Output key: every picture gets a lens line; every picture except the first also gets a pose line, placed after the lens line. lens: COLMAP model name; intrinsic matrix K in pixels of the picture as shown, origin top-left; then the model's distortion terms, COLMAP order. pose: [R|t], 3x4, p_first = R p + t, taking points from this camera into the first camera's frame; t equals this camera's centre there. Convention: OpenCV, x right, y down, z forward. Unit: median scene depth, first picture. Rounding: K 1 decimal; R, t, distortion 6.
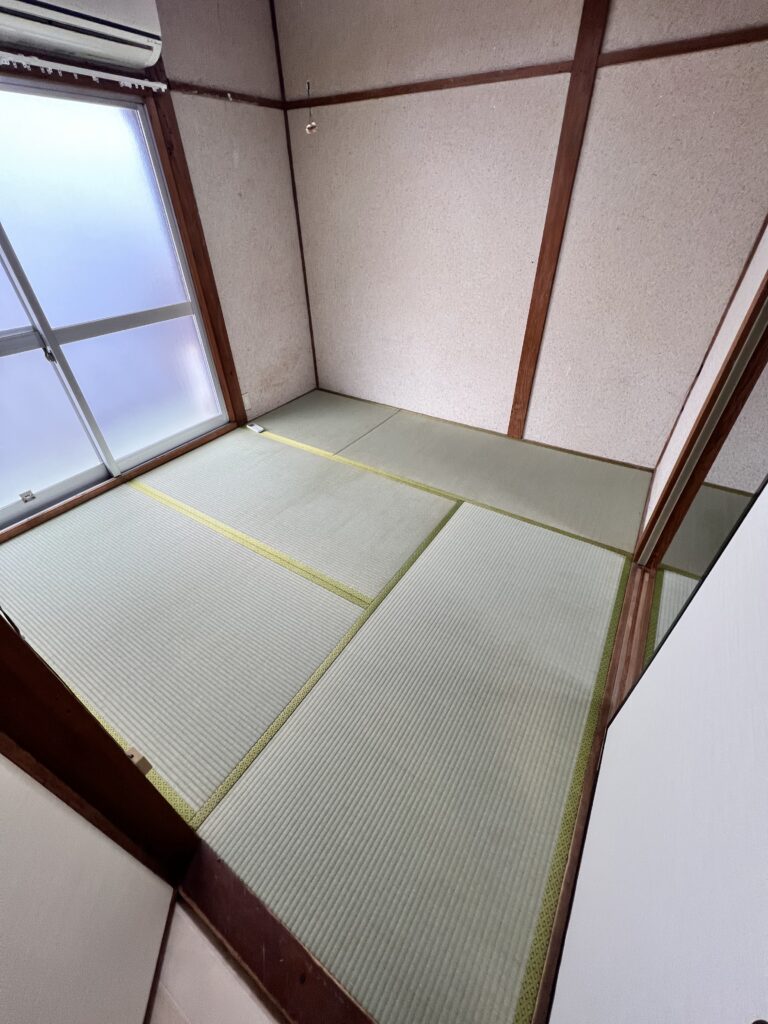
lens RADIAL K [[404.6, 0, 383.8], [0, 404.6, 511.9], [0, 0, 1]] dist [0.000871, 0.000558]
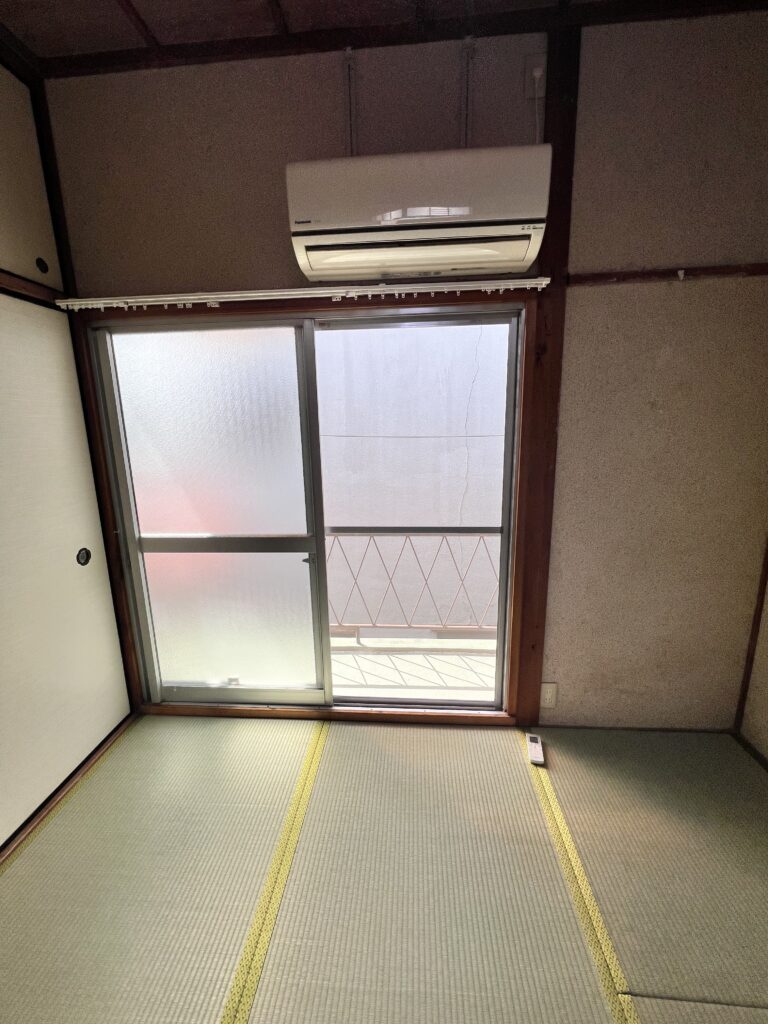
lens RADIAL K [[409.9, 0, 380.3], [0, 409.9, 510.7], [0, 0, 1]] dist [0.002716, -0.000339]
pose [[0.482555, 0.187622, -0.855534, -0.001186], [-0.526963, 0.842412, -0.112484, -0.343396], [0.699608, 0.505114, 0.505380, 0.454542]]
